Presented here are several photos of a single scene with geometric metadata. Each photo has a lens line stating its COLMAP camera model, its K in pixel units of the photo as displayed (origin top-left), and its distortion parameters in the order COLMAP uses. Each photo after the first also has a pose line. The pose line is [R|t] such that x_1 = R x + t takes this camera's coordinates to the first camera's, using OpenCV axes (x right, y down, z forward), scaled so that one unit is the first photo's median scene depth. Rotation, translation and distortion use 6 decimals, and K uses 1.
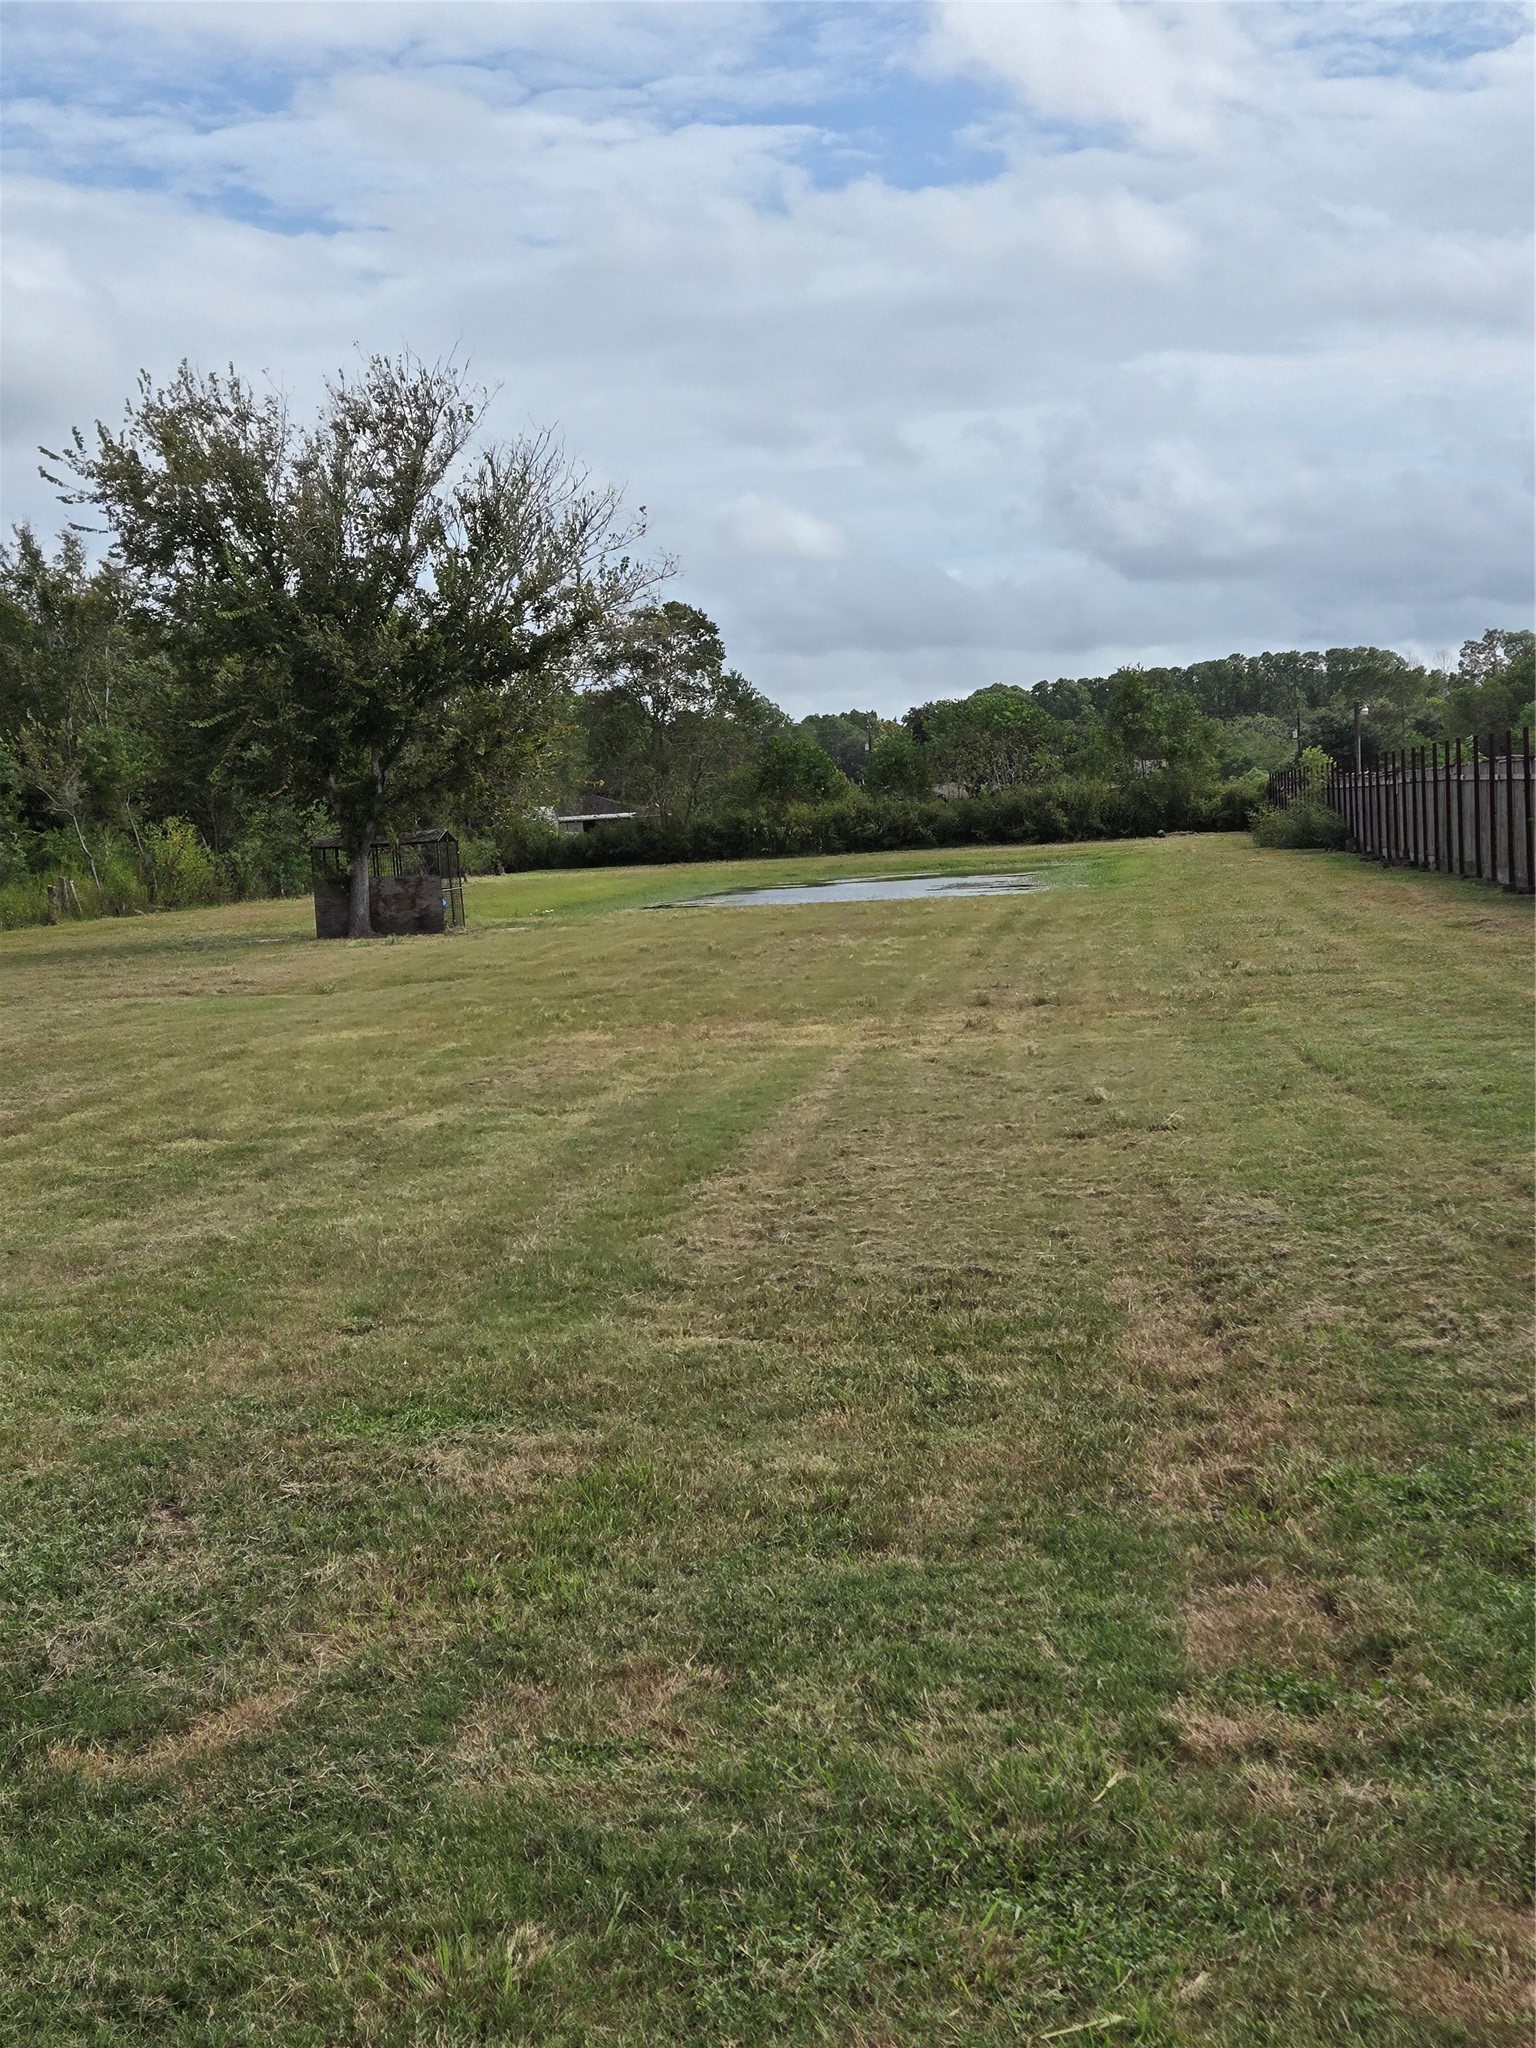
lens RADIAL K [[1658.0, 0, 768.0], [0, 1658.0, 1024.0], [0, 0, 1]] dist [0.089130, -0.068352]
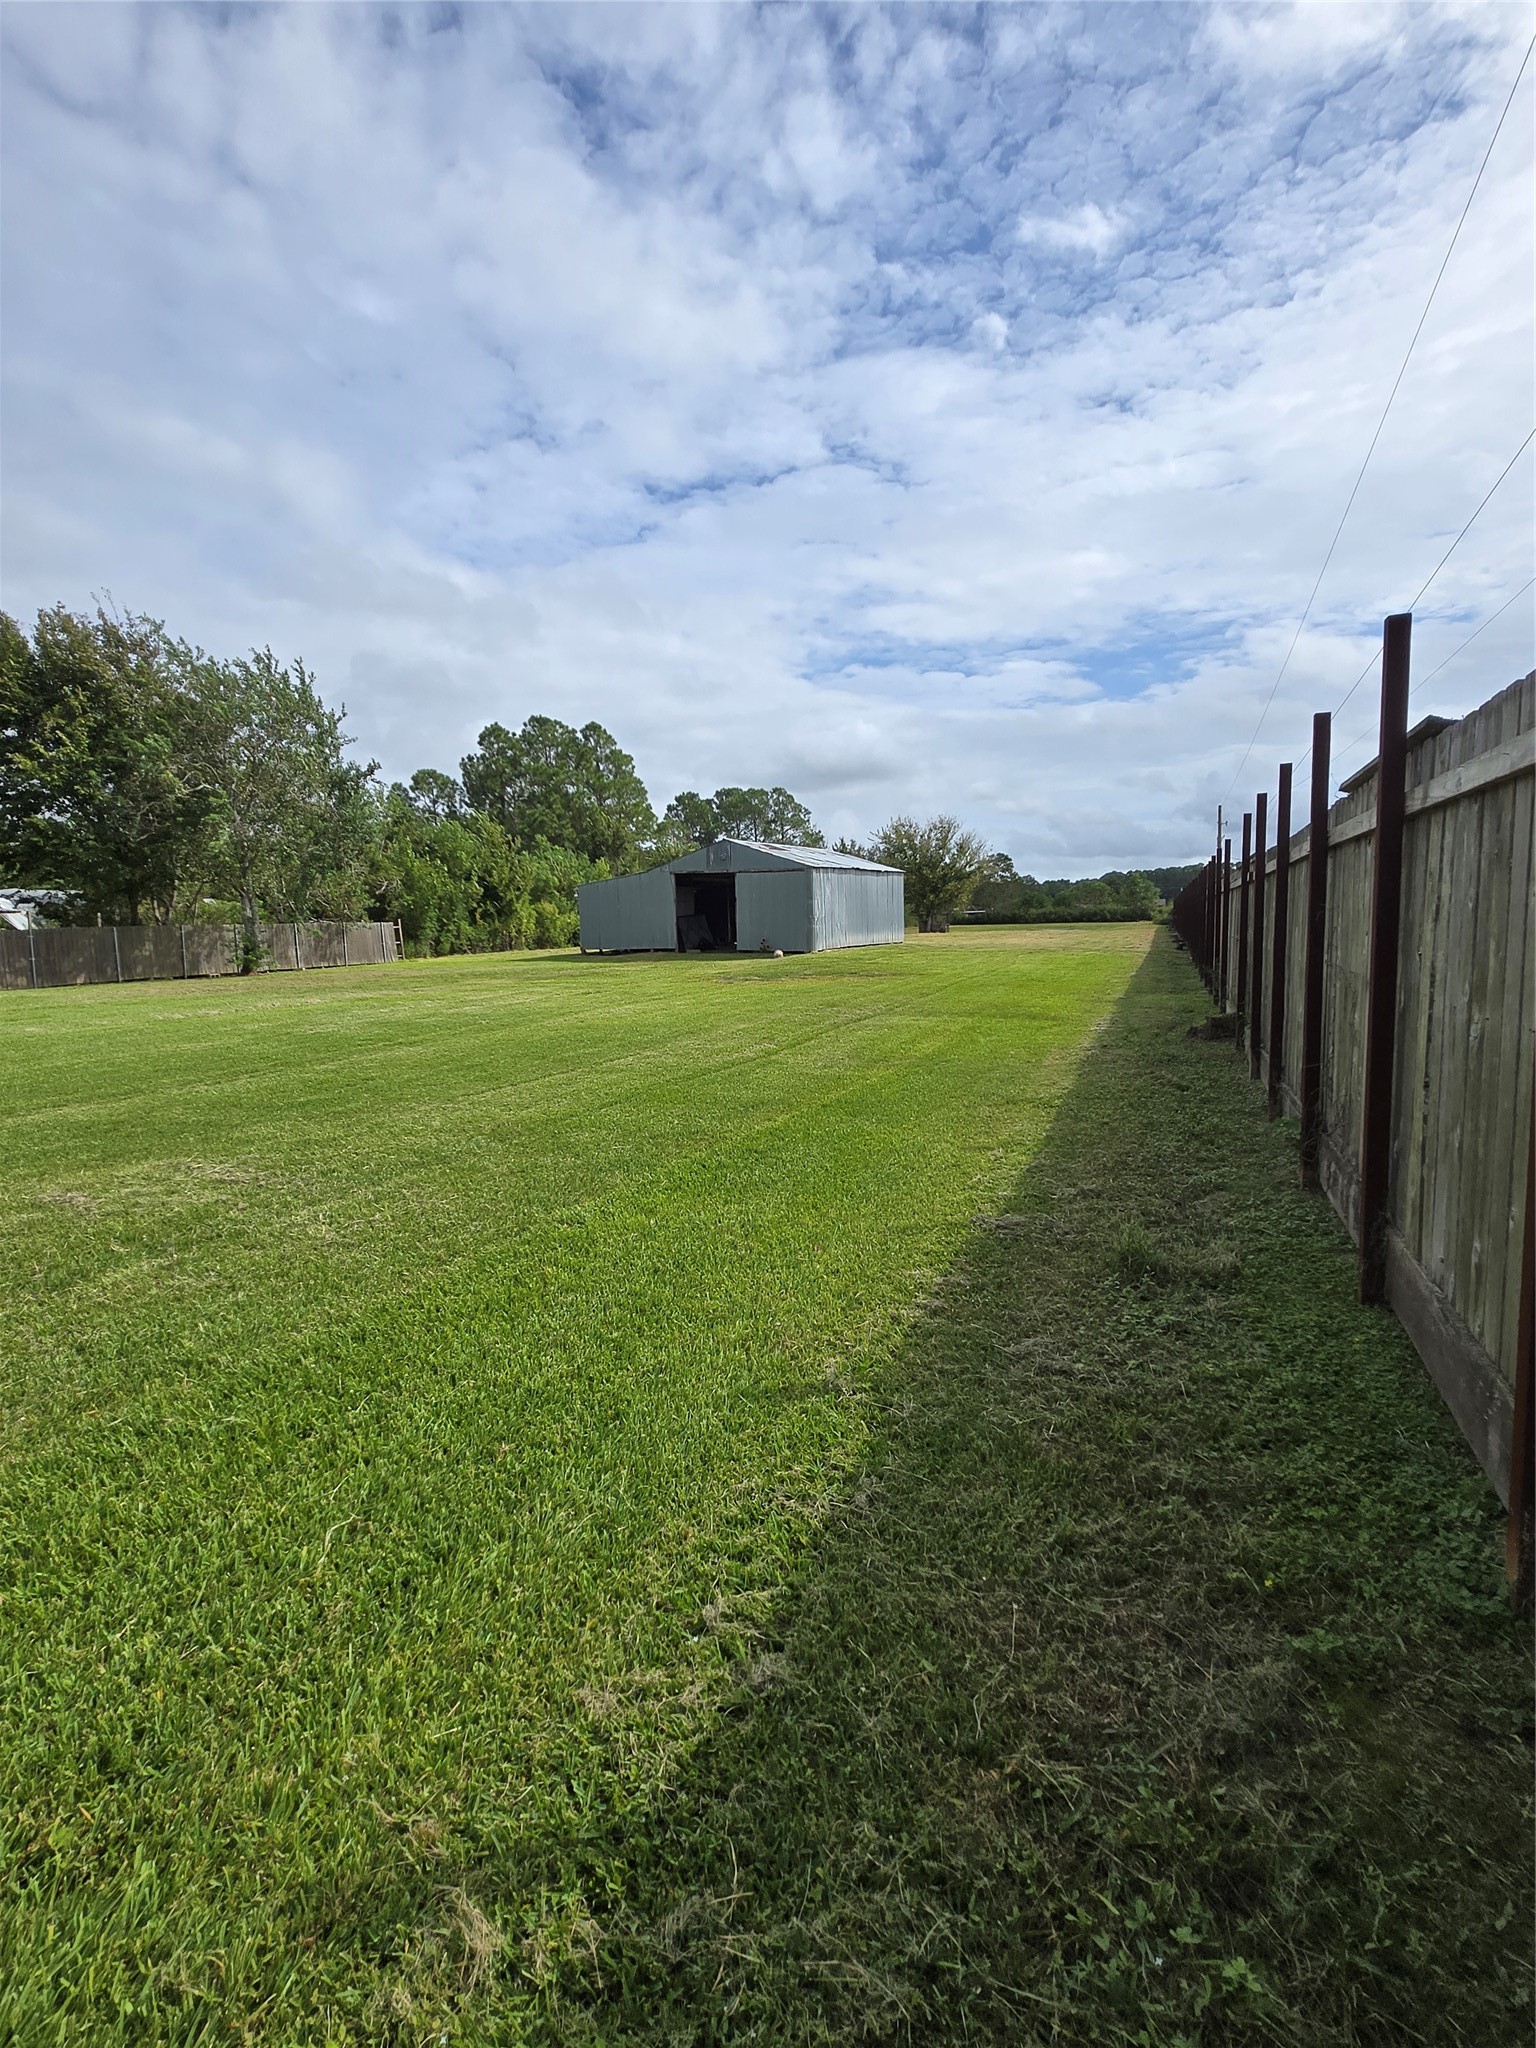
lens RADIAL K [[824.6, 0, 768.9], [0, 824.6, 963.1], [0, 0, 1]] dist [0.008160, 0.000528]
pose [[0.947050, 0.056306, -0.316112, 0.078401], [-0.075915, 0.995857, -0.050054, 0.188376], [0.311984, 0.071401, 0.947401, -1.380593]]
